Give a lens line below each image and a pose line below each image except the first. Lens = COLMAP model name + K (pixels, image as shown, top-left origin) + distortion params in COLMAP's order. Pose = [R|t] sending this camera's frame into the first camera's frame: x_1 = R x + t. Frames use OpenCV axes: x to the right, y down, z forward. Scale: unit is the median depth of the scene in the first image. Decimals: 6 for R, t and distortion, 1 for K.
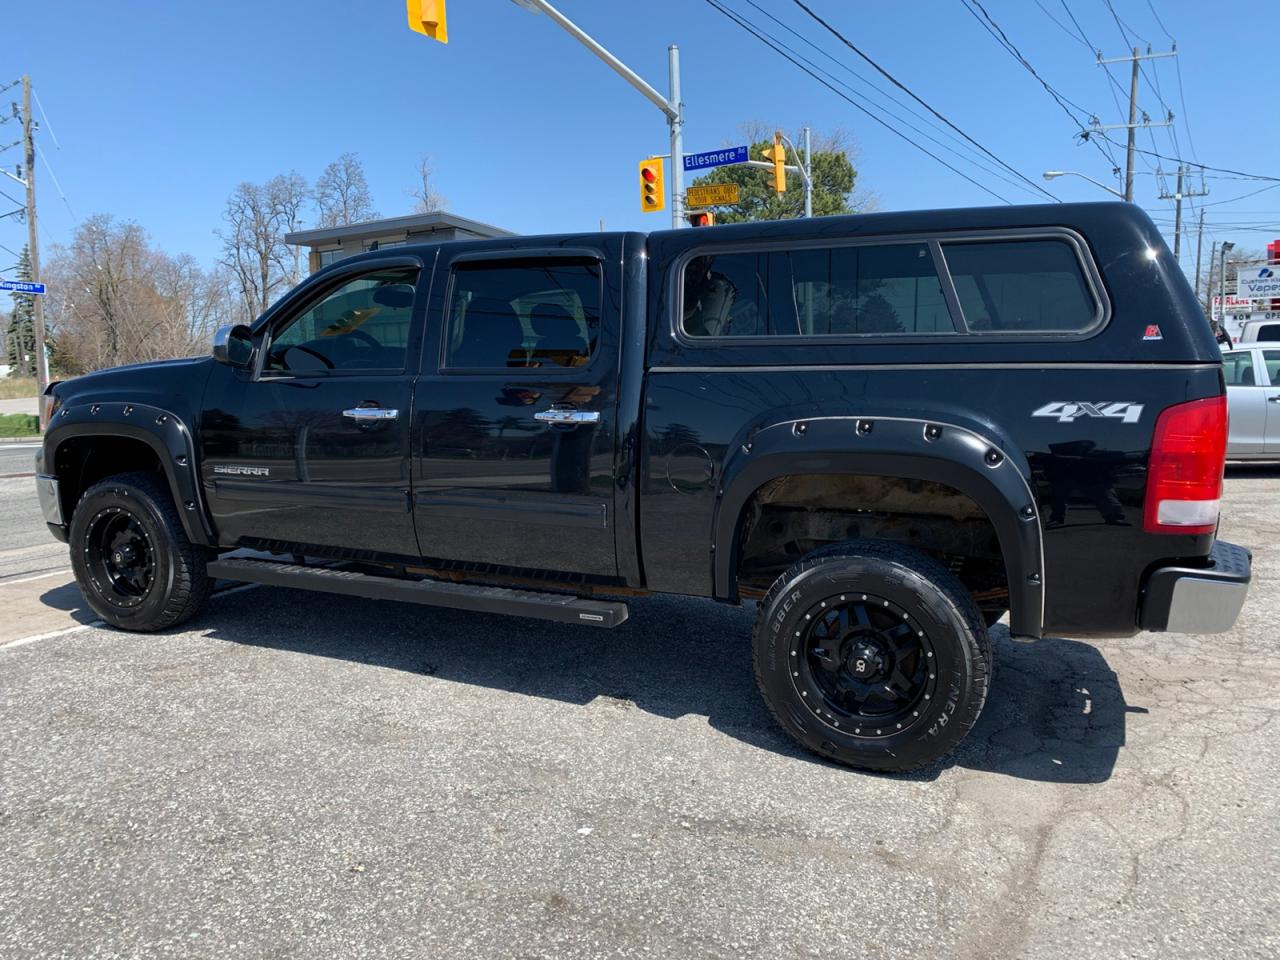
lens RADIAL K [[967.6, 0, 644.0], [0, 967.6, 473.4], [0, 0, 1]] dist [0.012649, -0.004360]
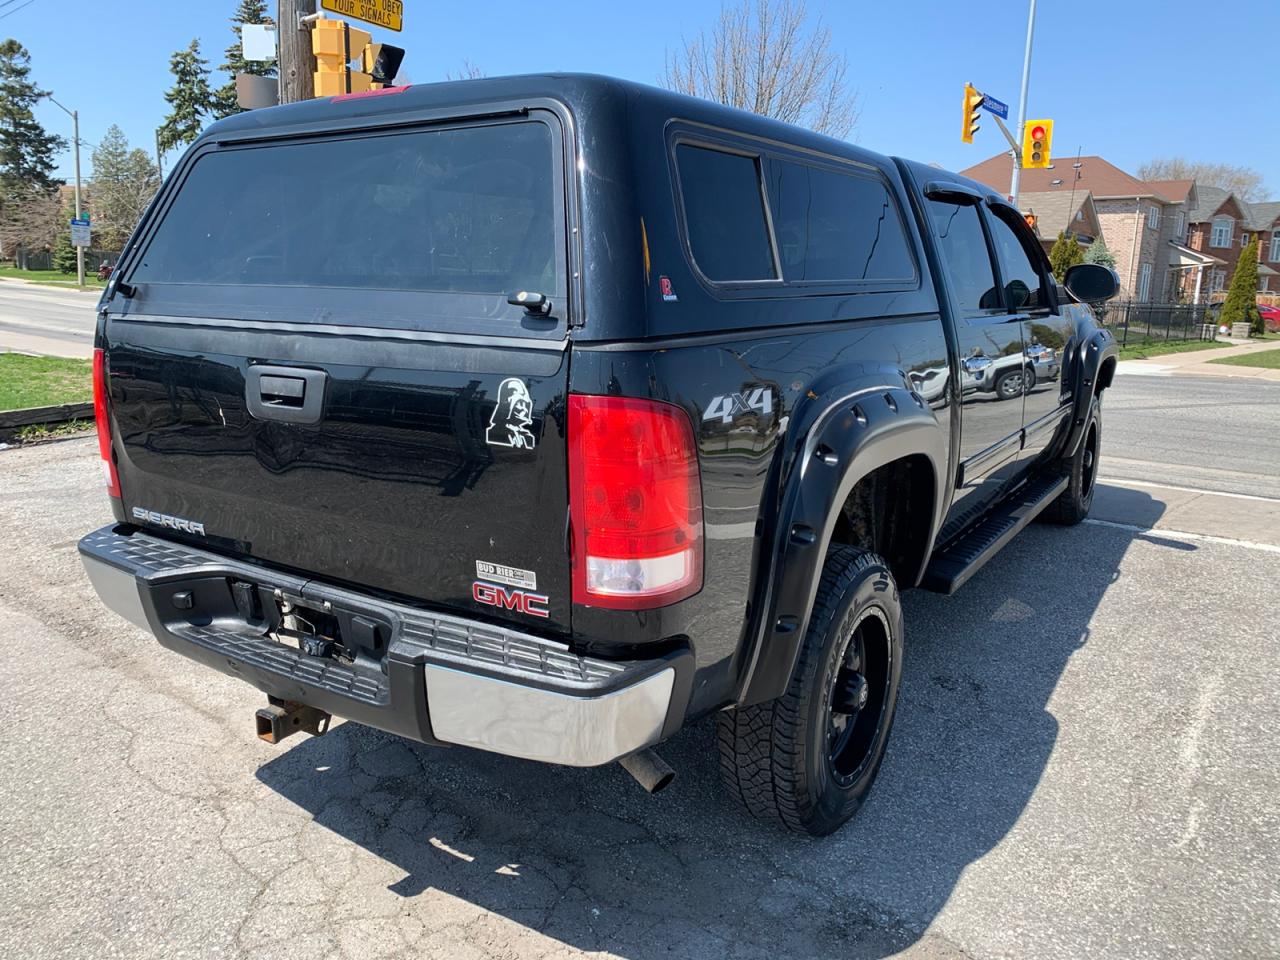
lens RADIAL K [[980.9, 0, 640.0], [0, 980.9, 480.0], [0, 0, 1]] dist [0.074030, -0.086078]
pose [[-0.159517, 0.205942, -0.965475, 1.052052], [-0.122180, 0.966360, 0.226318, -0.172065], [0.979605, 0.154063, -0.128989, 1.195177]]
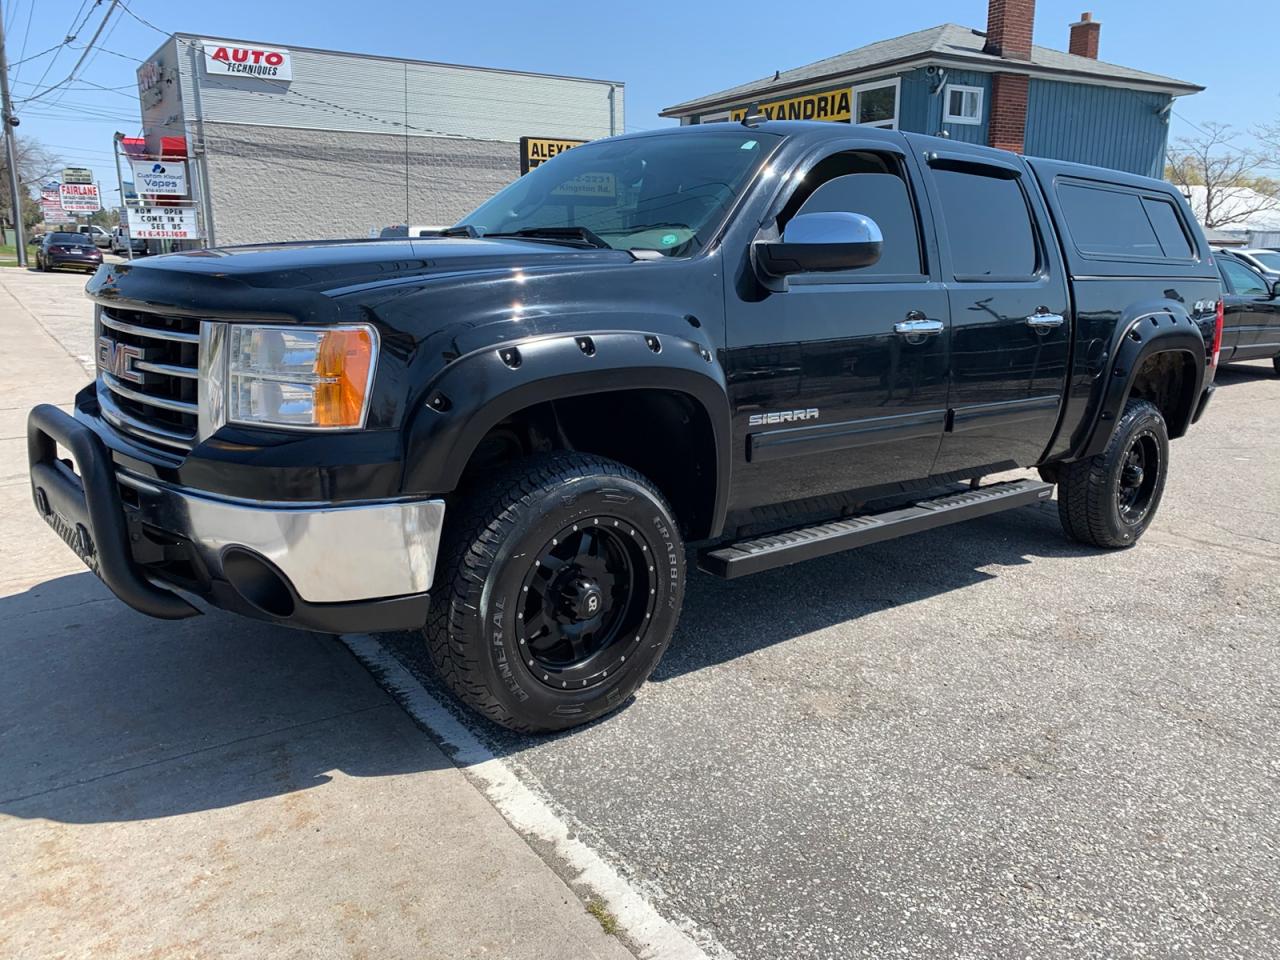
lens RADIAL K [[972.2, 0, 638.8], [0, 972.2, 467.5], [0, 0, 1]] dist [0.011683, 0.004445]
pose [[0.423586, -0.169699, 0.889818, -1.217804], [0.077584, 0.985483, 0.151010, -0.091226], [-0.902527, 0.005069, 0.430603, 0.868069]]
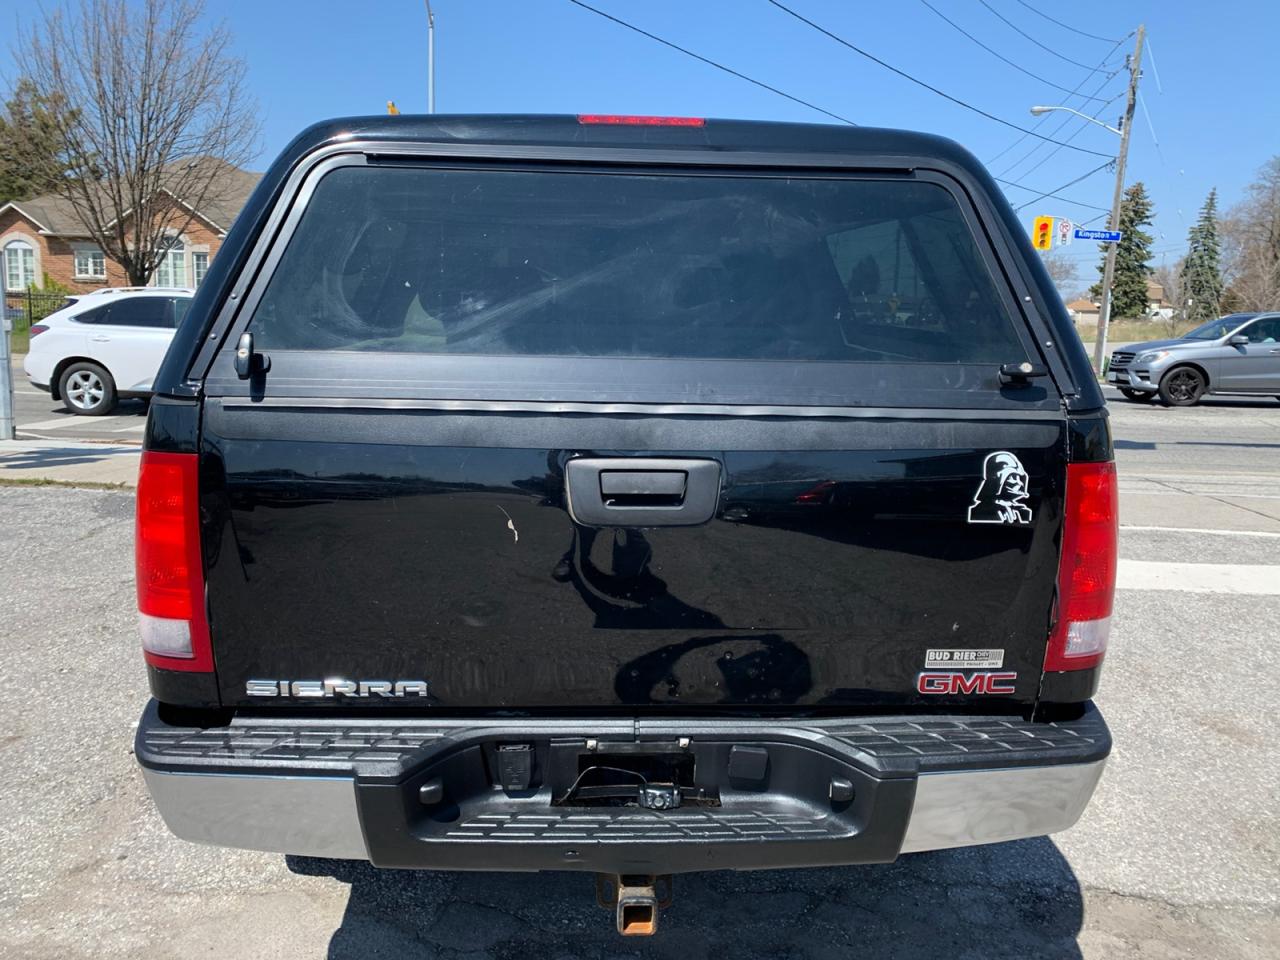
lens RADIAL K [[972.2, 0, 638.8], [0, 972.2, 467.5], [0, 0, 1]] dist [0.011683, 0.004445]
pose [[0.448043, 0.168915, -0.877910, 0.916799], [-0.124519, 0.984208, 0.125819, -0.133933], [0.885298, 0.052944, 0.462000, 0.720477]]
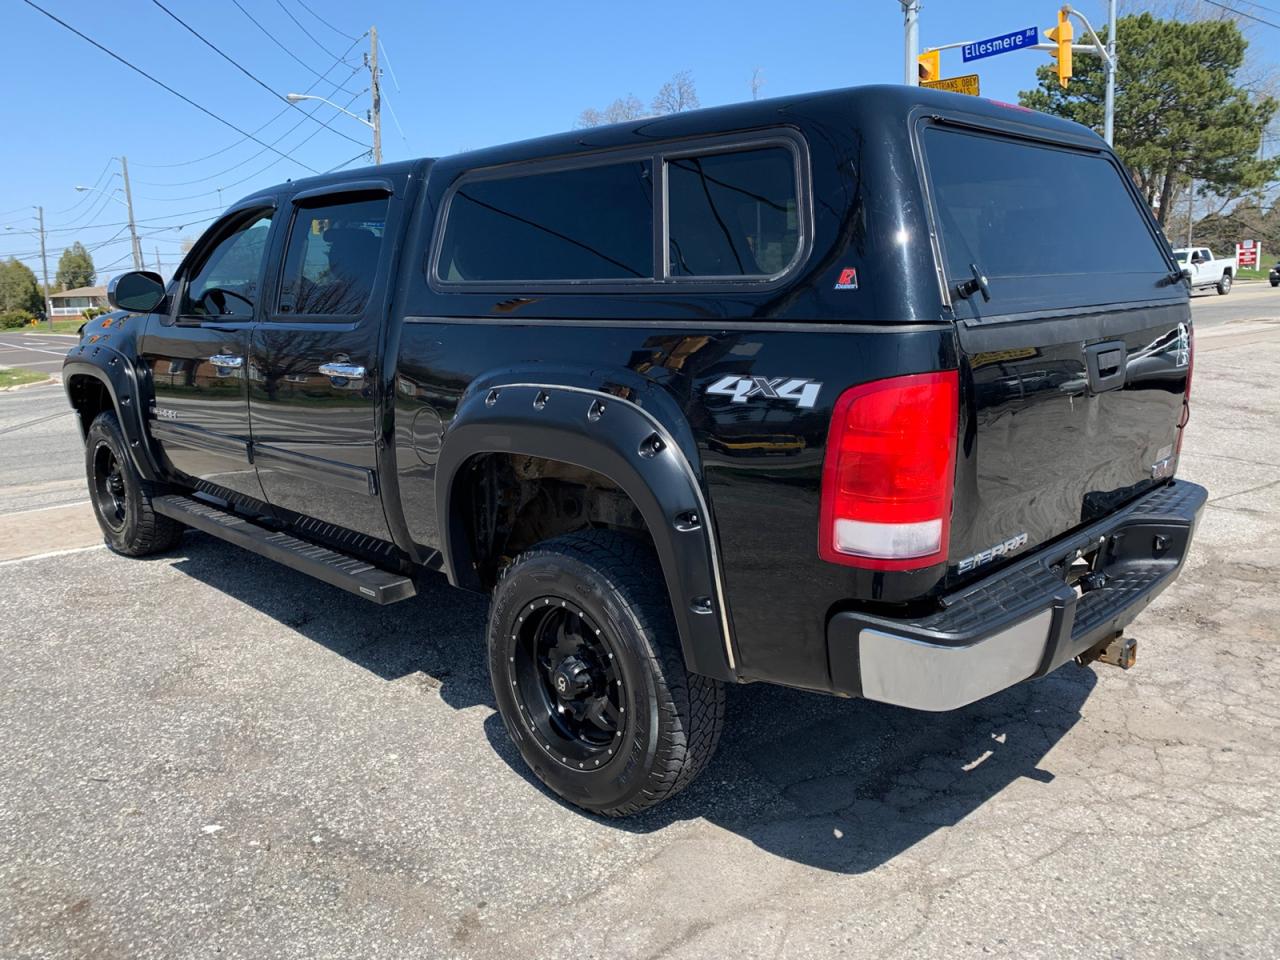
lens RADIAL K [[967.6, 0, 644.0], [0, 967.6, 473.4], [0, 0, 1]] dist [0.012649, -0.004360]
pose [[0.941091, 0.053139, -0.333951, 0.460985], [-0.025025, 0.995812, 0.087936, -0.046850], [0.337225, -0.074399, 0.938480, 0.214082]]
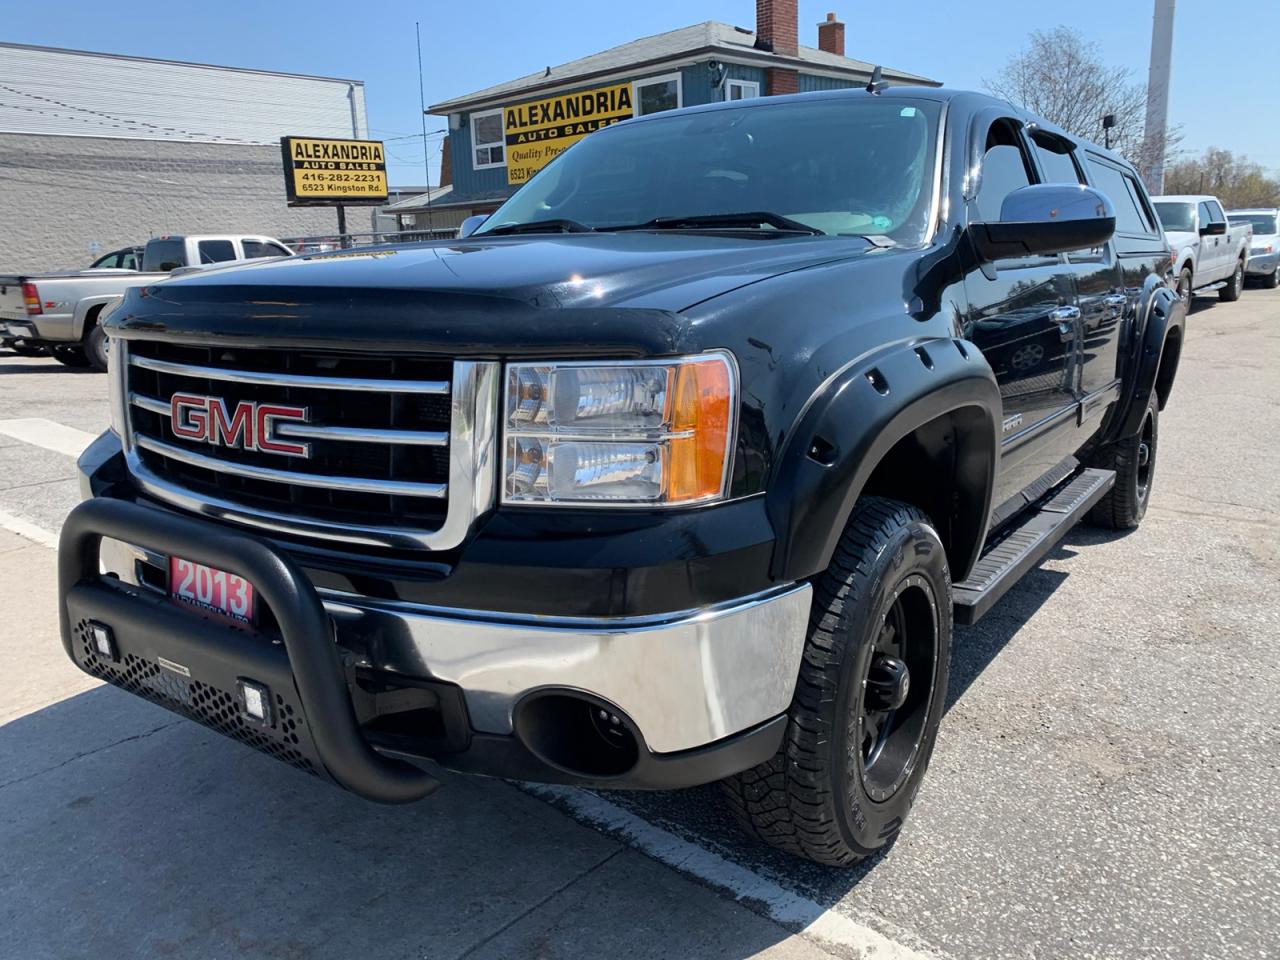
lens RADIAL K [[971.8, 0, 608.9], [0, 971.8, 464.1], [0, 0, 1]] dist [0.010743, 0.001589]
pose [[0.201652, -0.193938, 0.960065, -1.164223], [0.129566, 0.976869, 0.170119, -0.128135], [-0.970850, 0.090087, 0.222115, 1.218602]]
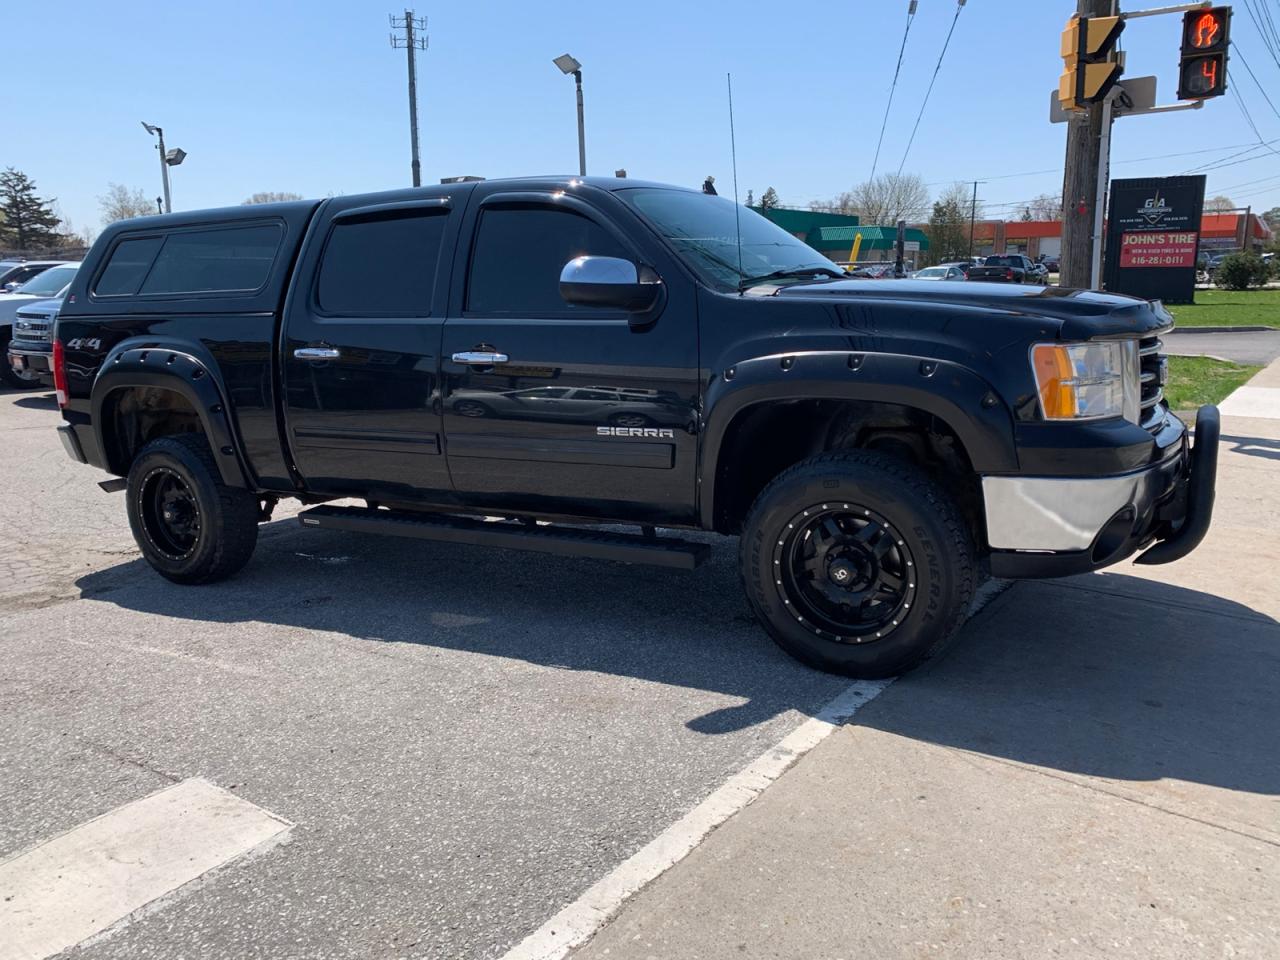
lens RADIAL K [[961.5, 0, 633.5], [0, 961.5, 477.5], [0, 0, 1]] dist [0.054844, -0.069716]
pose [[-0.993679, 0.012394, 0.111574, -0.352457], [0.044744, 0.955255, 0.292380, -0.277848], [-0.102958, 0.295524, -0.949771, 2.404884]]
